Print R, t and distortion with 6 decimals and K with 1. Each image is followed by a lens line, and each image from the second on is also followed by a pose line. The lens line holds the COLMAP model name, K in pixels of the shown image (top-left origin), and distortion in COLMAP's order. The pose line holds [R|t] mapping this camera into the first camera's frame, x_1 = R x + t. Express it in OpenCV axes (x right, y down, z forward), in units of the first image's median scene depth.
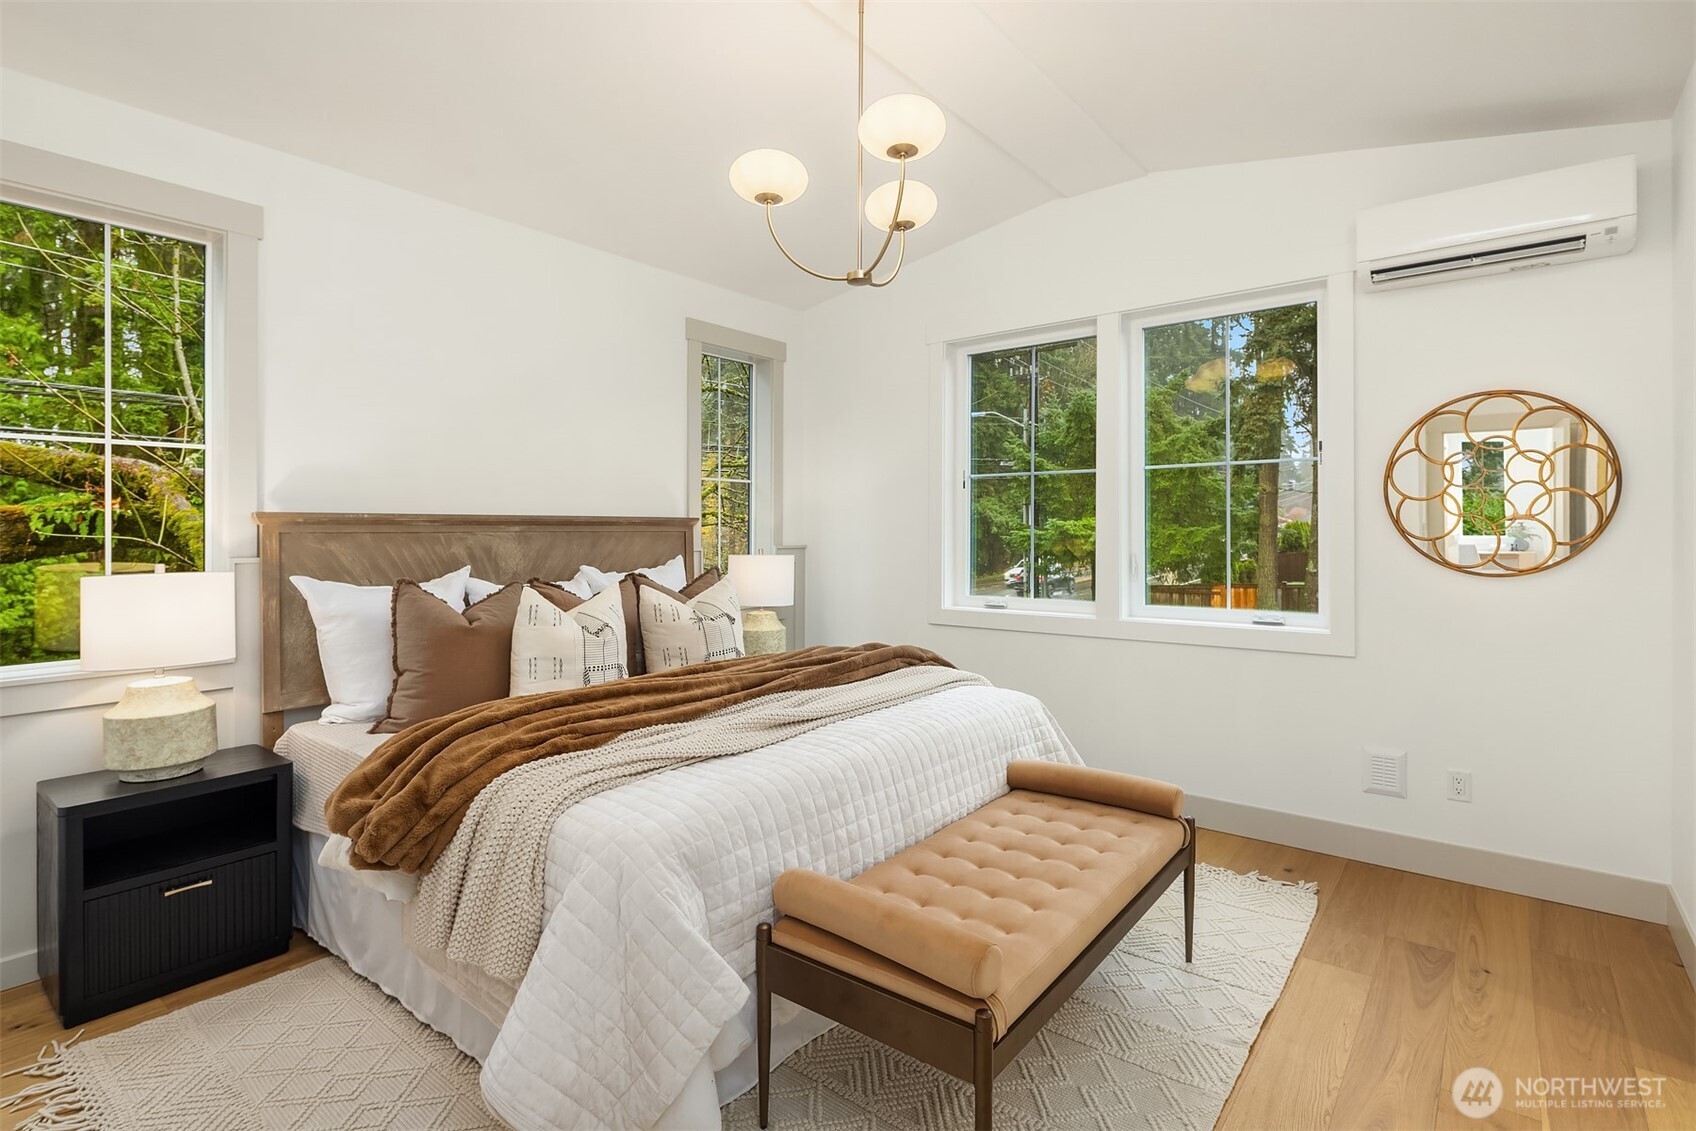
lens RADIAL K [[829.4, 0, 833.6], [0, 829.4, 524.0], [0, 0, 1]] dist [0.006716, -0.002830]
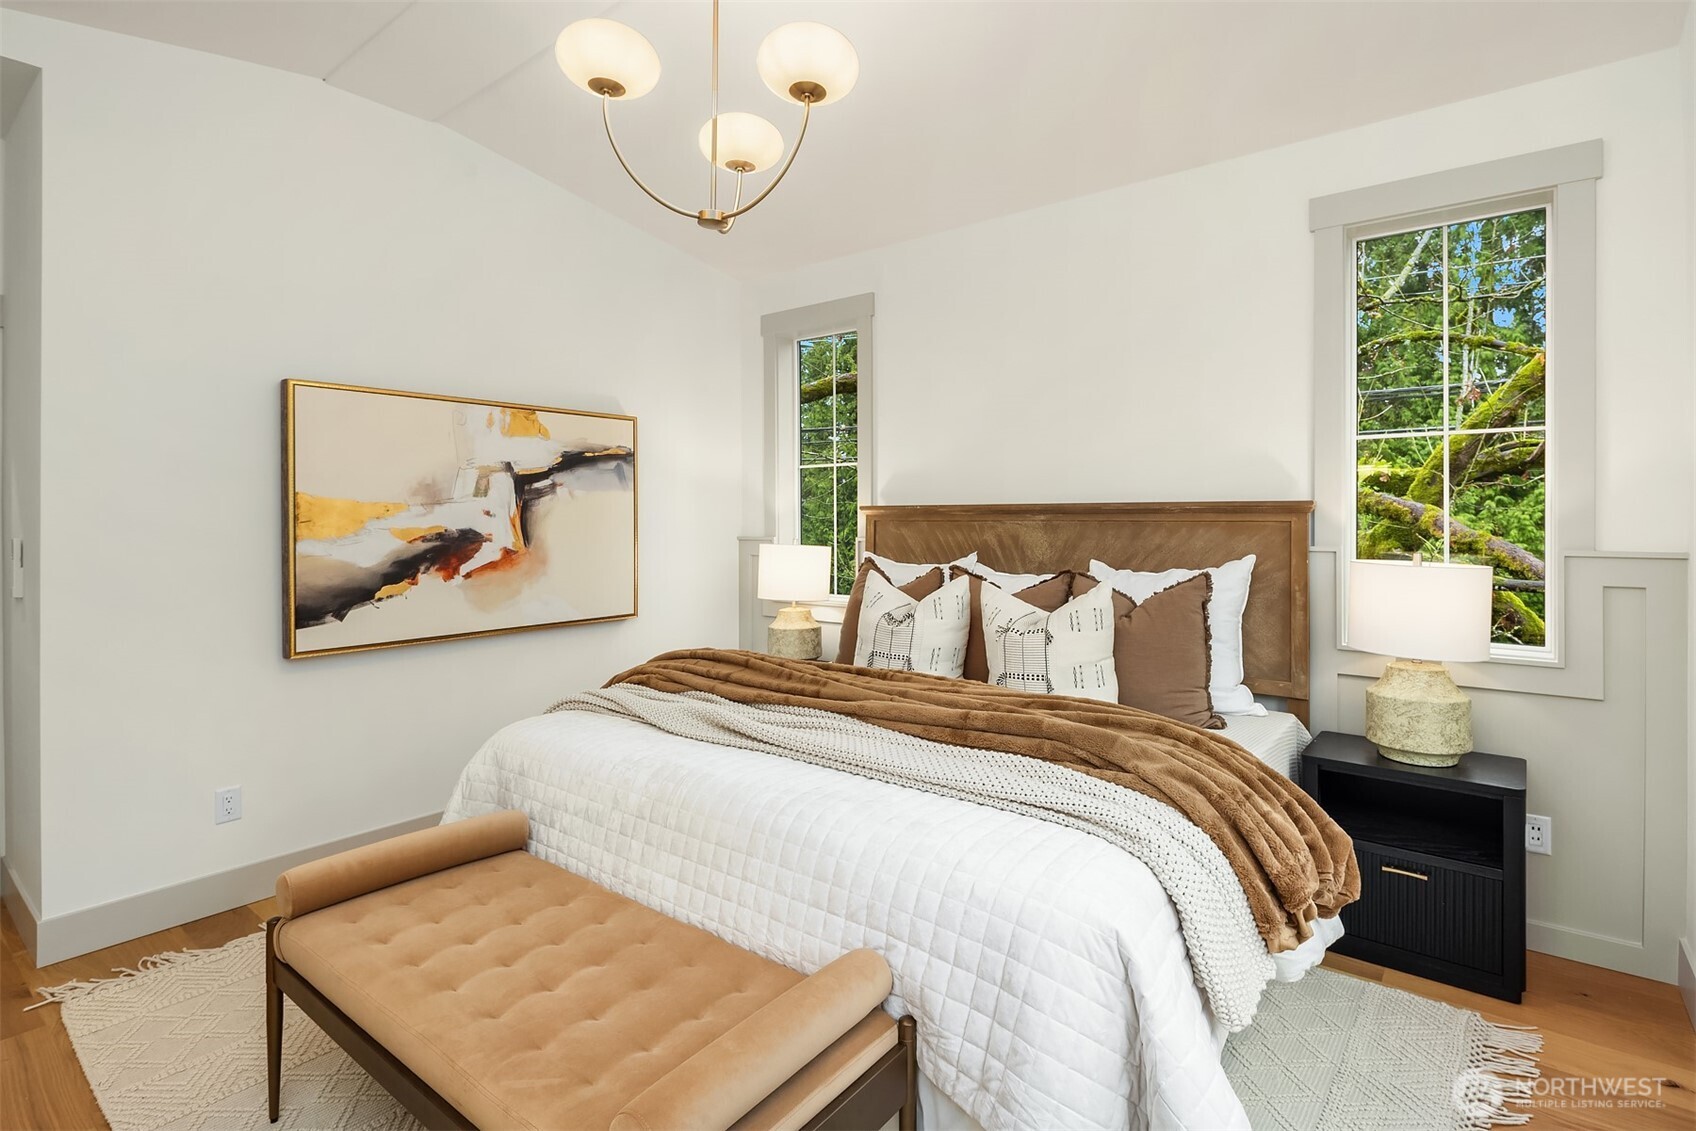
lens RADIAL K [[829.4, 0, 825.5], [0, 829.4, 515.7], [0, 0, 1]] dist [0.006716, -0.002830]
pose [[-0.003327, -0.003053, -0.999990, 0.575175], [0.007286, 0.999969, -0.003078, 0.004930], [0.999968, -0.007296, -0.003305, 0.740347]]
